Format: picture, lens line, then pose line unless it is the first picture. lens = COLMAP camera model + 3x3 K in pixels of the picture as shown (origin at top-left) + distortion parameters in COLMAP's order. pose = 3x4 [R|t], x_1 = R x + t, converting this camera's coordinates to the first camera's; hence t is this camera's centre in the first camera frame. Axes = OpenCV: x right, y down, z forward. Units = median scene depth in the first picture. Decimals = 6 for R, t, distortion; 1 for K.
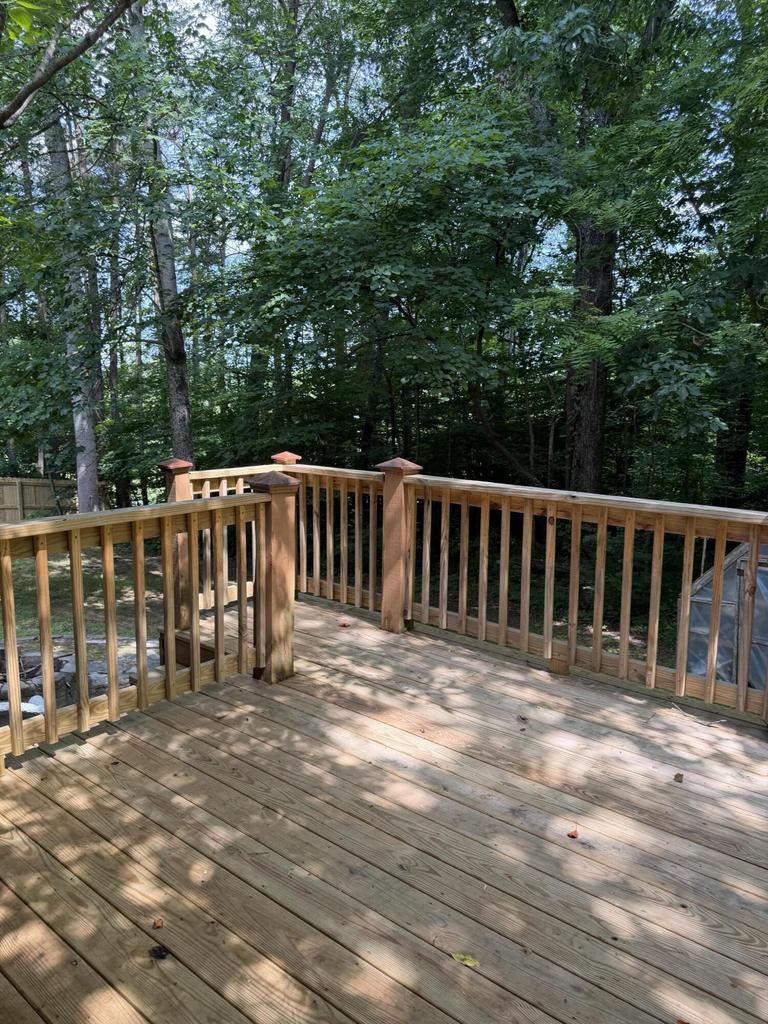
lens RADIAL K [[730.7, 0, 382.9], [0, 730.7, 505.8], [0, 0, 1]] dist [0.035806, -0.031132]
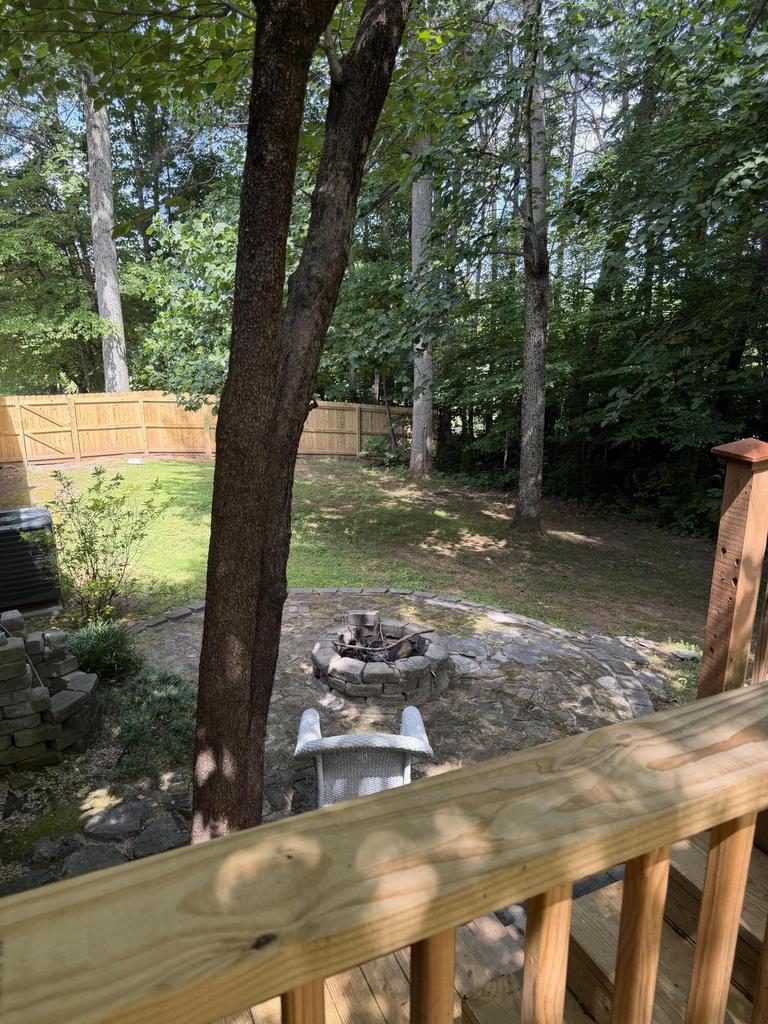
lens RADIAL K [[730.7, 0, 384.4], [0, 730.7, 517.4], [0, 0, 1]] dist [0.035806, -0.031132]
pose [[0.917175, 0.092173, -0.387678, -0.081645], [-0.046373, 0.990959, 0.125895, -0.016304], [0.395777, -0.097490, 0.913157, 0.111510]]
